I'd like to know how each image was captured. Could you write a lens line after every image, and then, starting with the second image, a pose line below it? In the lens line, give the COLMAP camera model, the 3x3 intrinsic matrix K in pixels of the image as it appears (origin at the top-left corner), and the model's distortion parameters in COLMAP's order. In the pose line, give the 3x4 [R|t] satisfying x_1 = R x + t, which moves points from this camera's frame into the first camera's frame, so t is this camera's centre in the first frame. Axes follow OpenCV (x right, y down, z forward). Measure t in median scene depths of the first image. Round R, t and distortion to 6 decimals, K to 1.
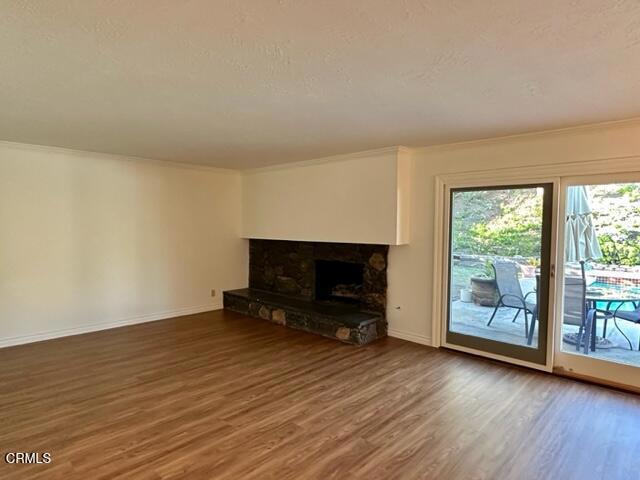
lens RADIAL K [[381.9, 0, 320.3], [0, 381.9, 242.4], [0, 0, 1]] dist [-0.001771, 0.003438]
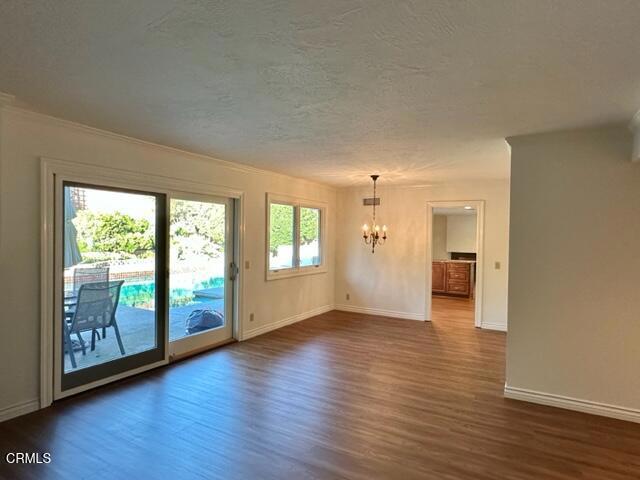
lens RADIAL K [[381.9, 0, 320.7], [0, 381.9, 239.6], [0, 0, 1]] dist [-0.001771, 0.003438]
pose [[-0.237186, -0.009892, 0.971414, -0.497165], [0.033676, 0.999263, 0.018398, -0.023120], [-0.970880, 0.037077, -0.236679, 0.694738]]
